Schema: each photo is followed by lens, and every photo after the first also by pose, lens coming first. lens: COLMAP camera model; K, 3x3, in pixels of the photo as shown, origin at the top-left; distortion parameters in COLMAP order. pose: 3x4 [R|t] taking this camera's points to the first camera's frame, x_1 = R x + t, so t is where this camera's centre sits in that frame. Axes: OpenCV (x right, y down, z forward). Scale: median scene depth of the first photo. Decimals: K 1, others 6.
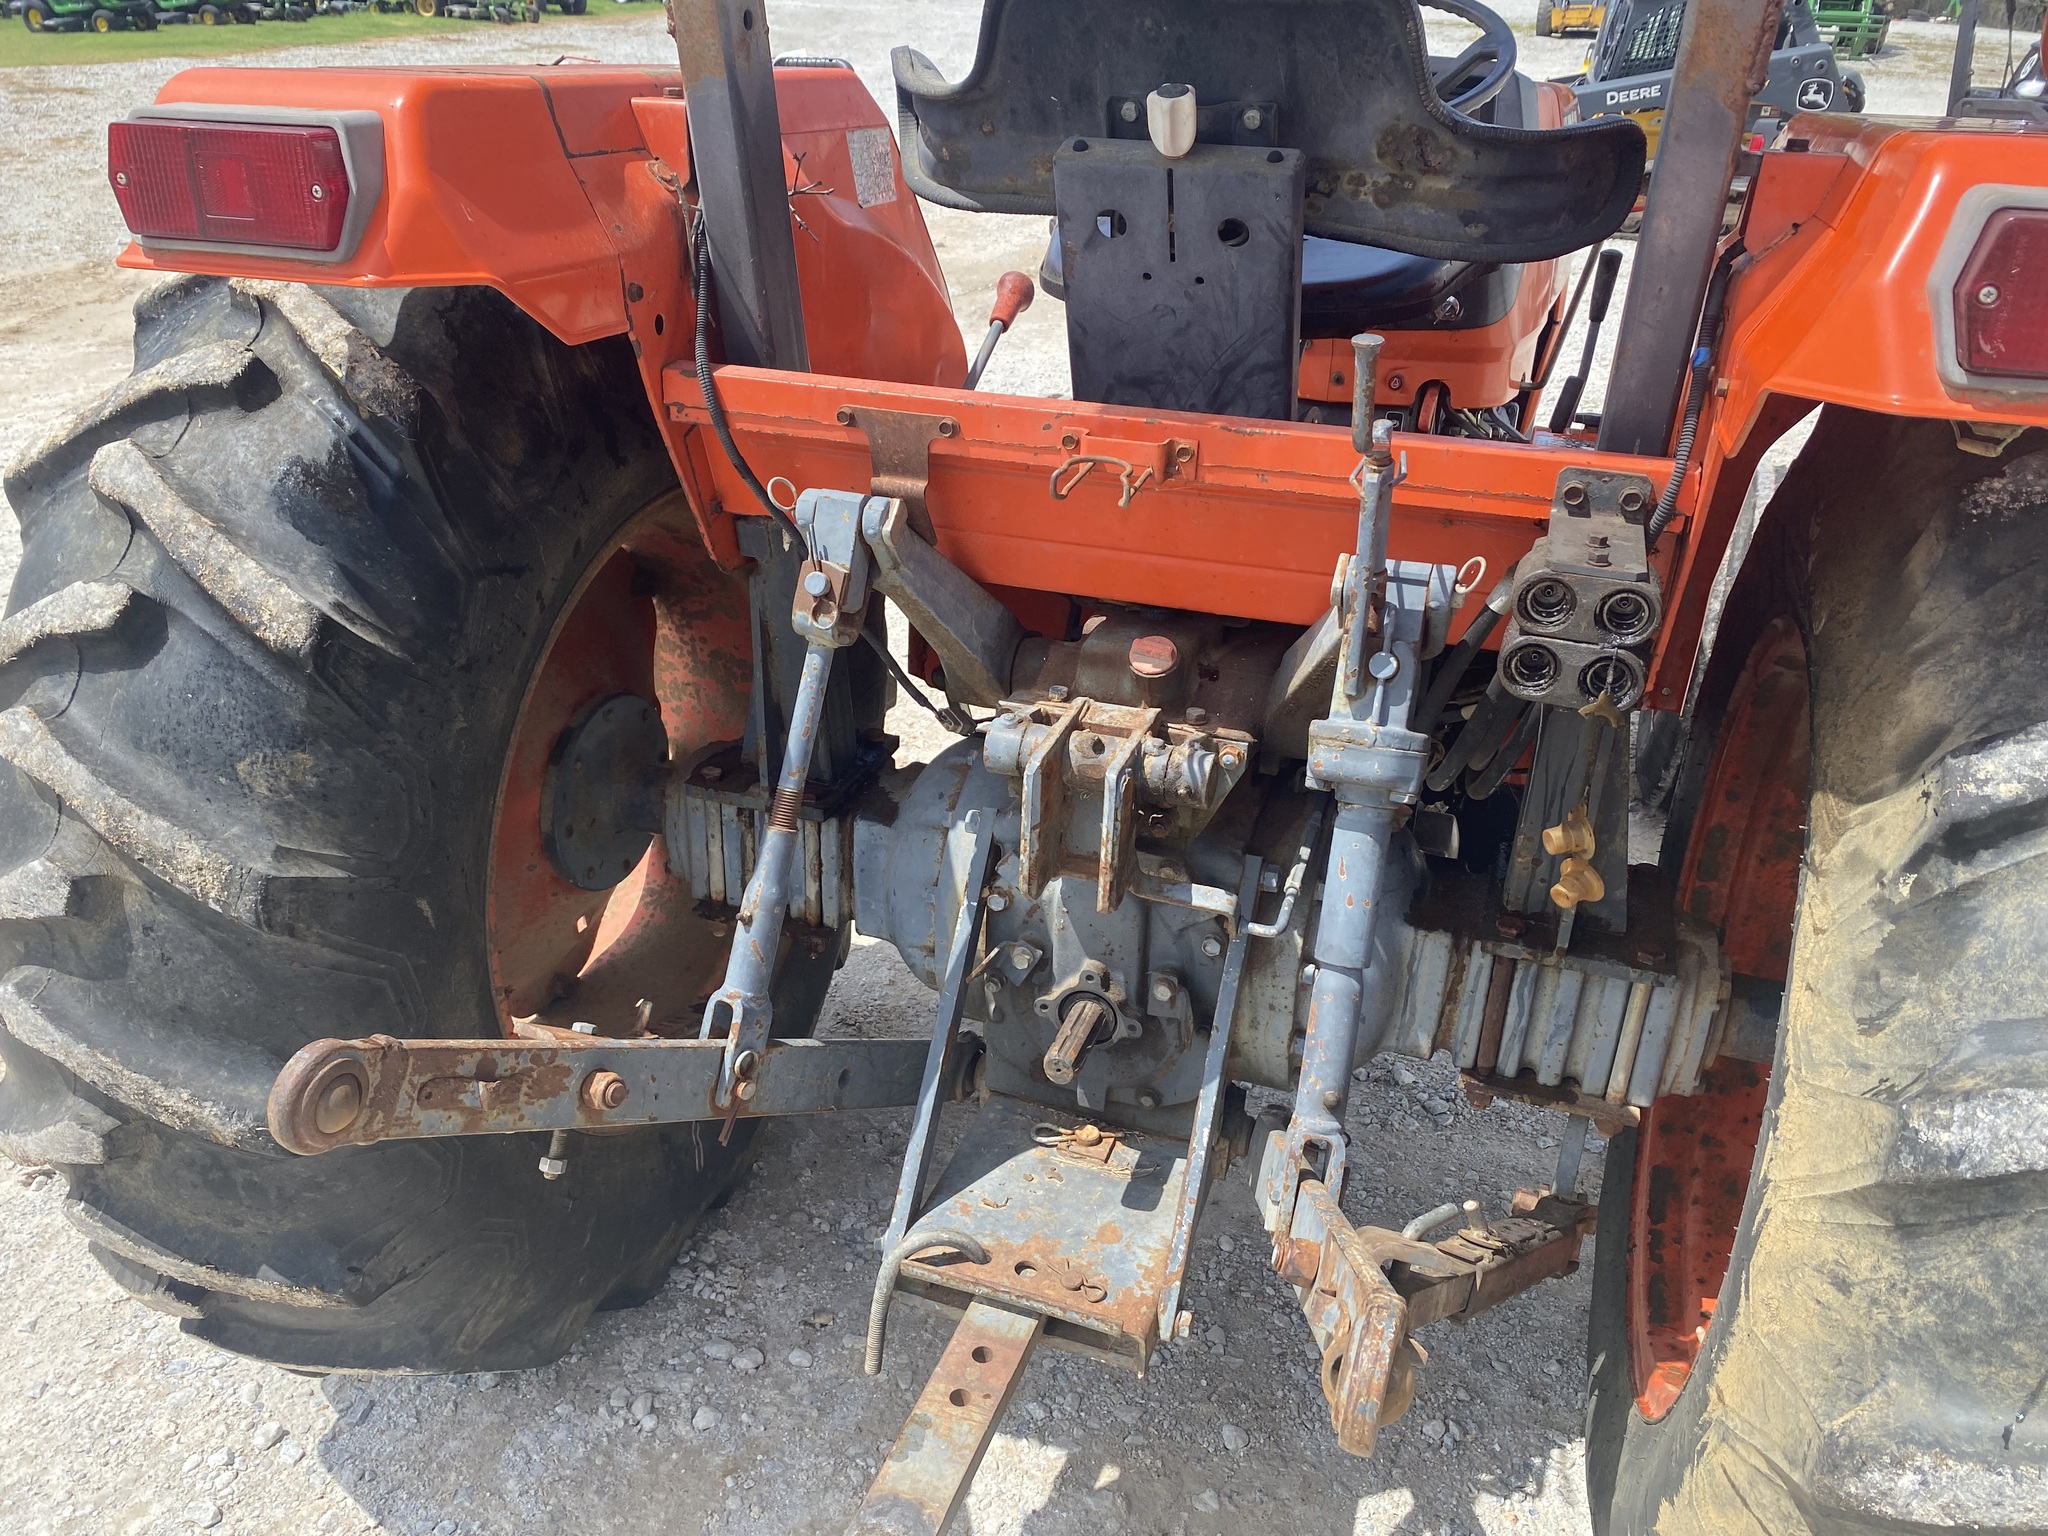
lens RADIAL K [[1553.4, 0, 1018.5], [0, 1553.4, 788.0], [0, 0, 1]] dist [0.032137, -0.037091]
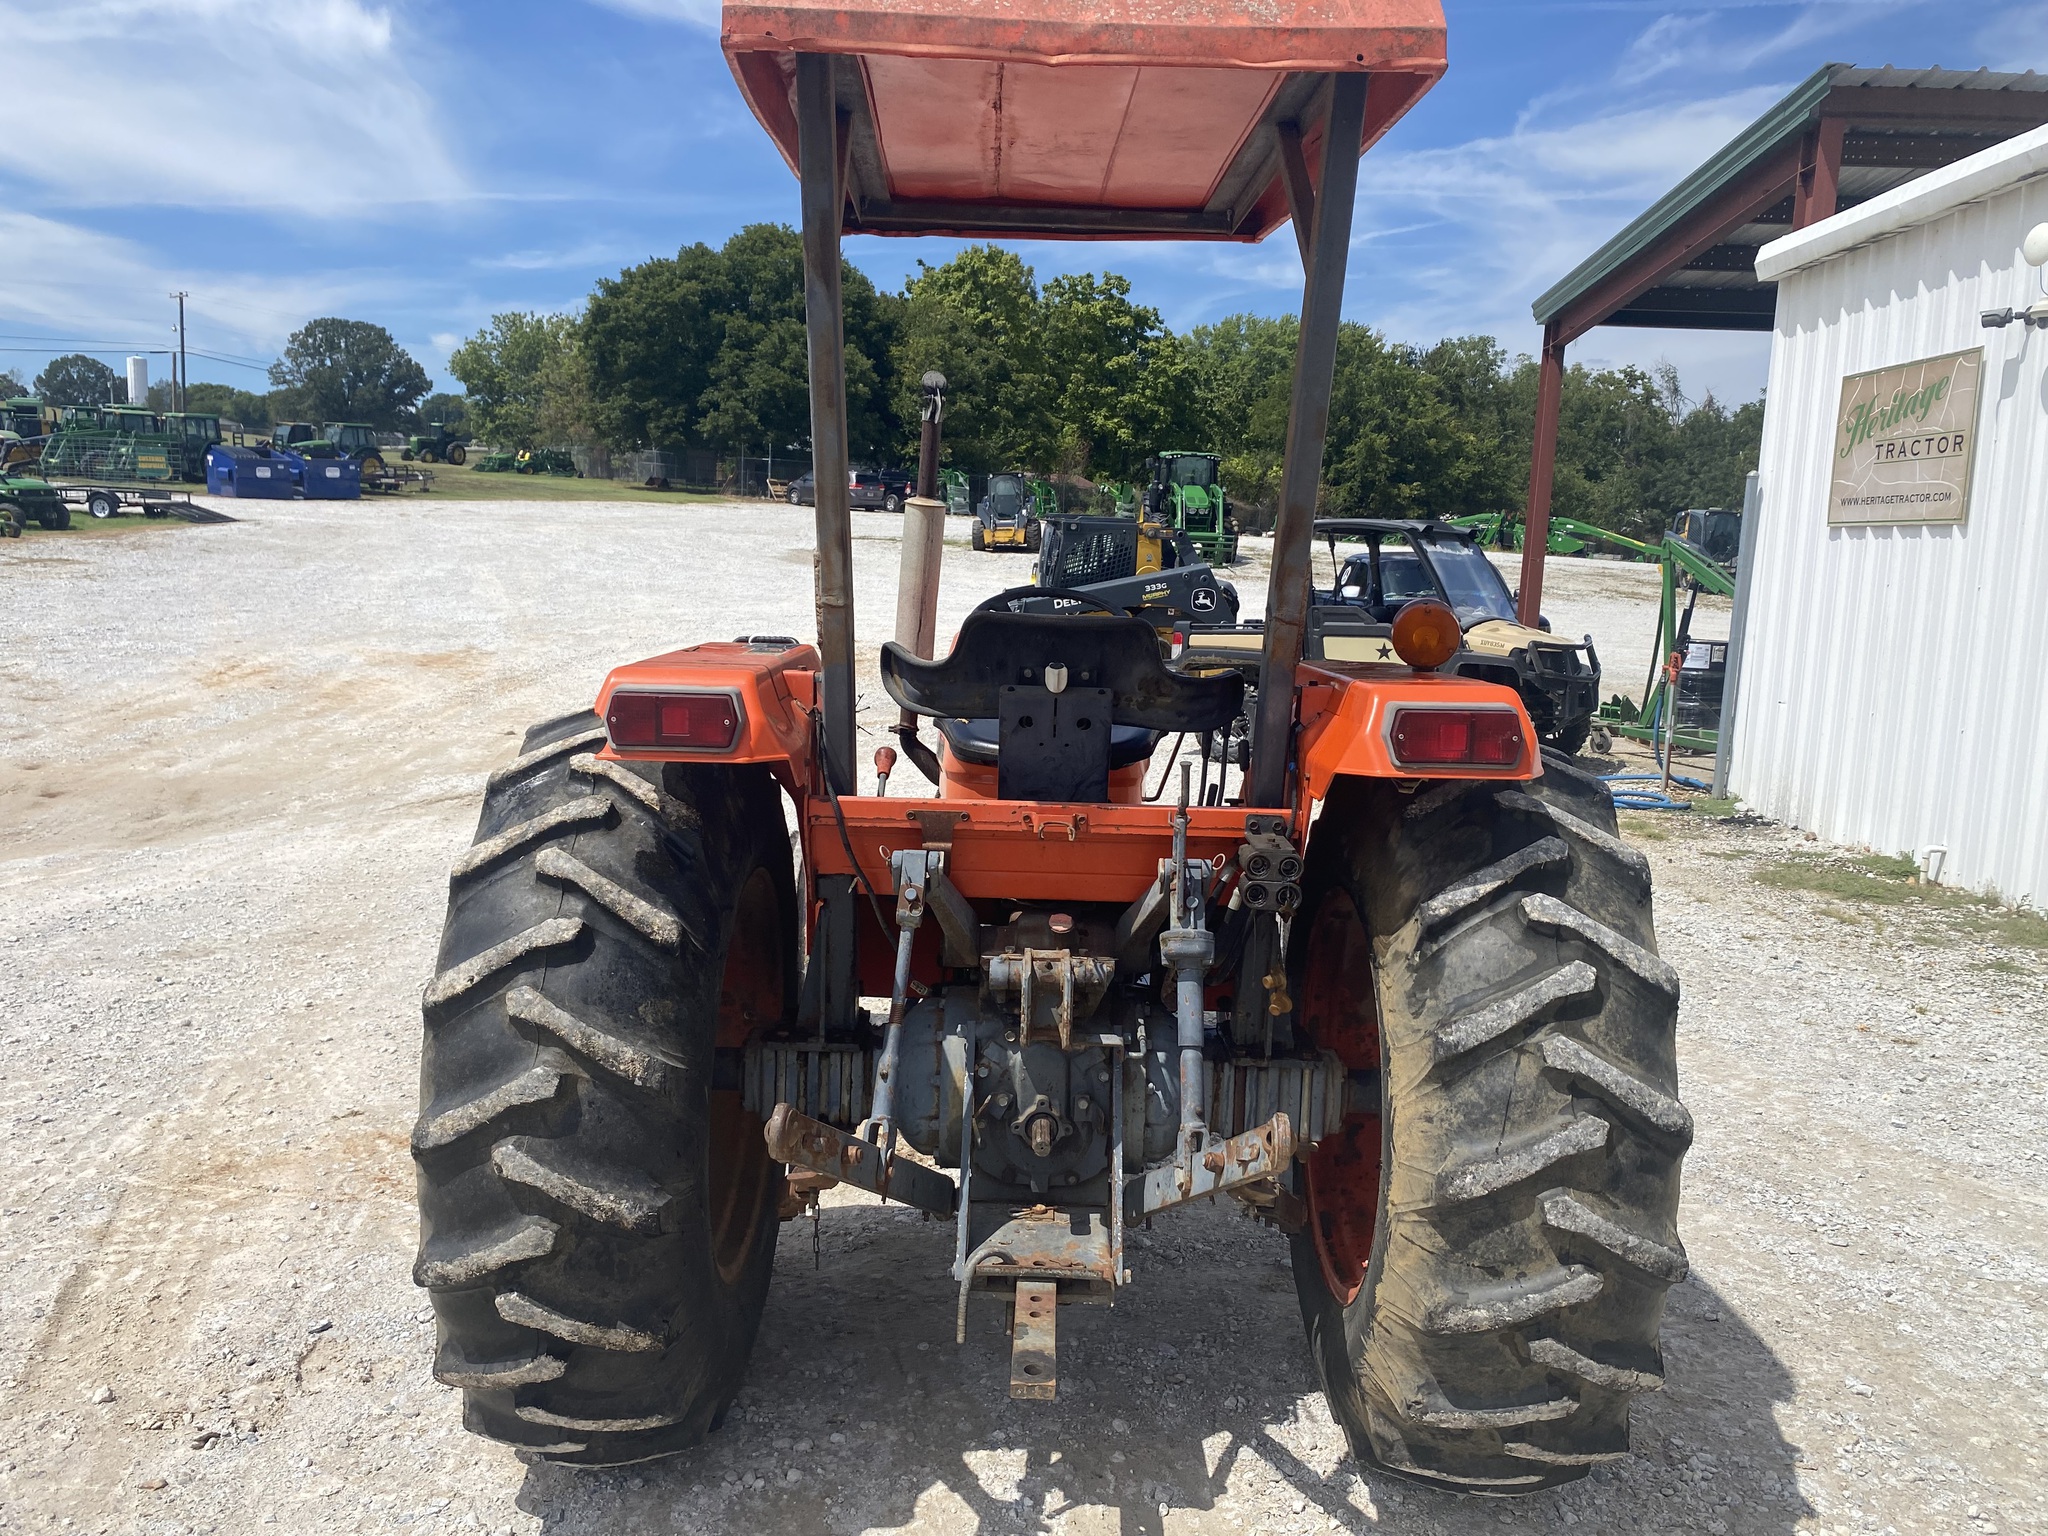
lens RADIAL K [[1540.2, 0, 1024.0], [0, 1540.2, 768.0], [0, 0, 1]] dist [0.187781, -0.579482]
pose [[0.945039, -0.045040, 0.323841, -0.637917], [0.139716, 0.951110, -0.275443, 0.285349], [-0.295602, 0.305550, 0.905129, -0.907297]]
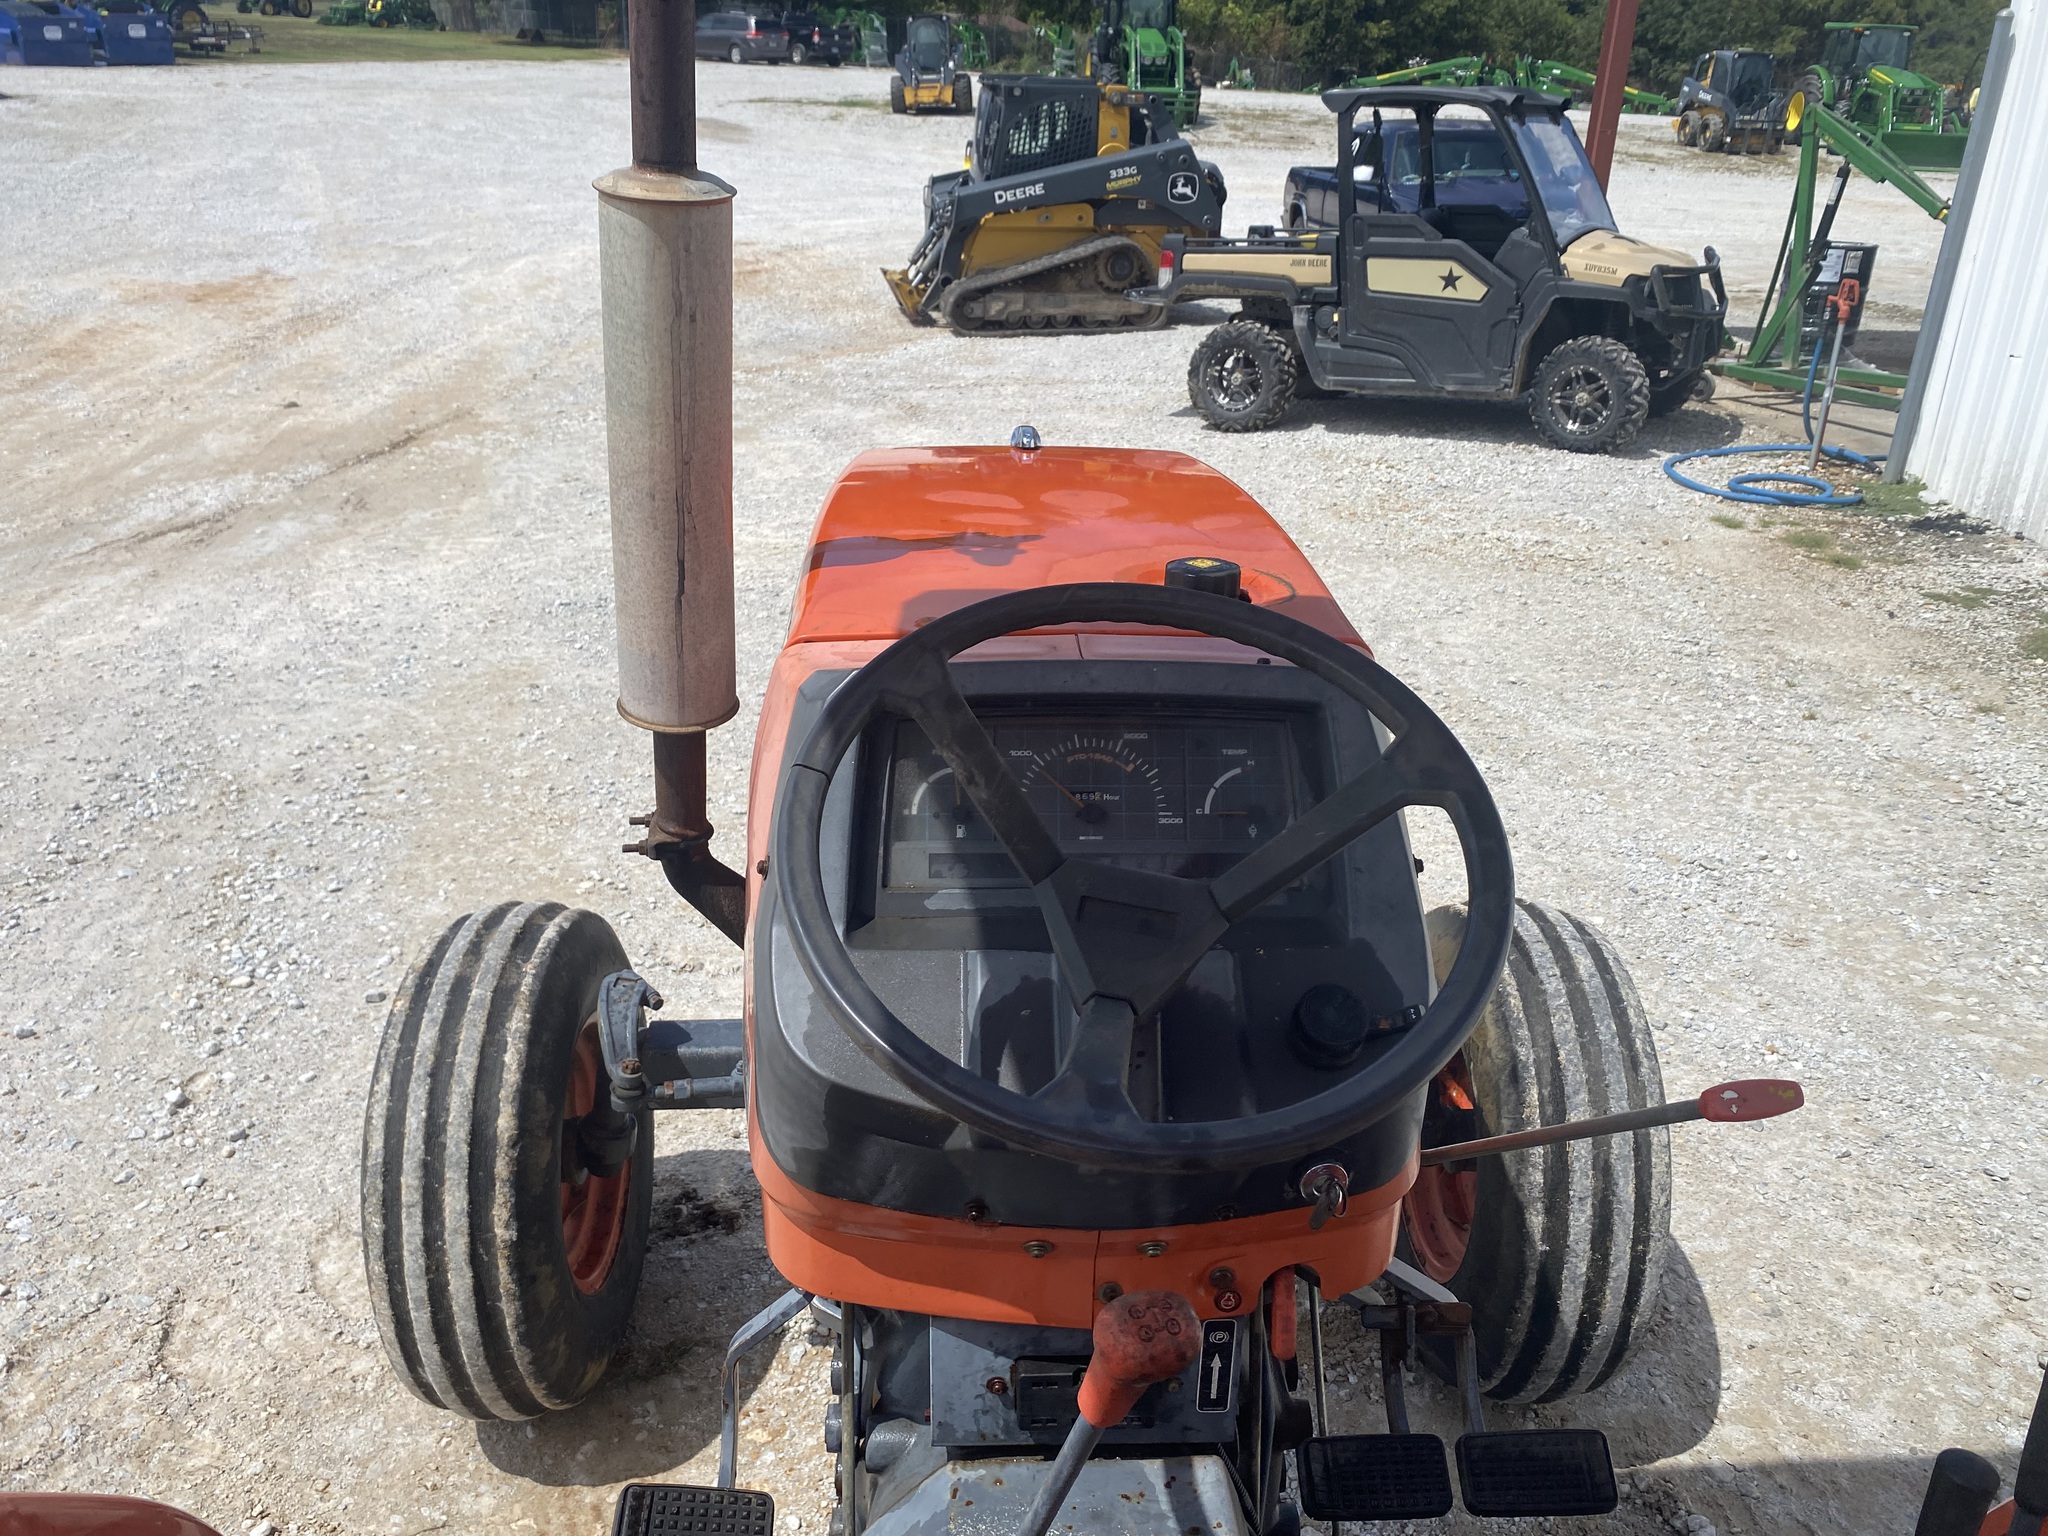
lens RADIAL K [[1554.0, 0, 1008.6], [0, 1554.0, 767.0], [0, 0, 1]] dist [0.024861, -0.036916]
pose [[0.933229, -0.154266, 0.324478, 0.067911], [0.168288, 0.985617, -0.015423, -0.745739], [-0.317432, 0.068999, 0.945768, 0.933972]]
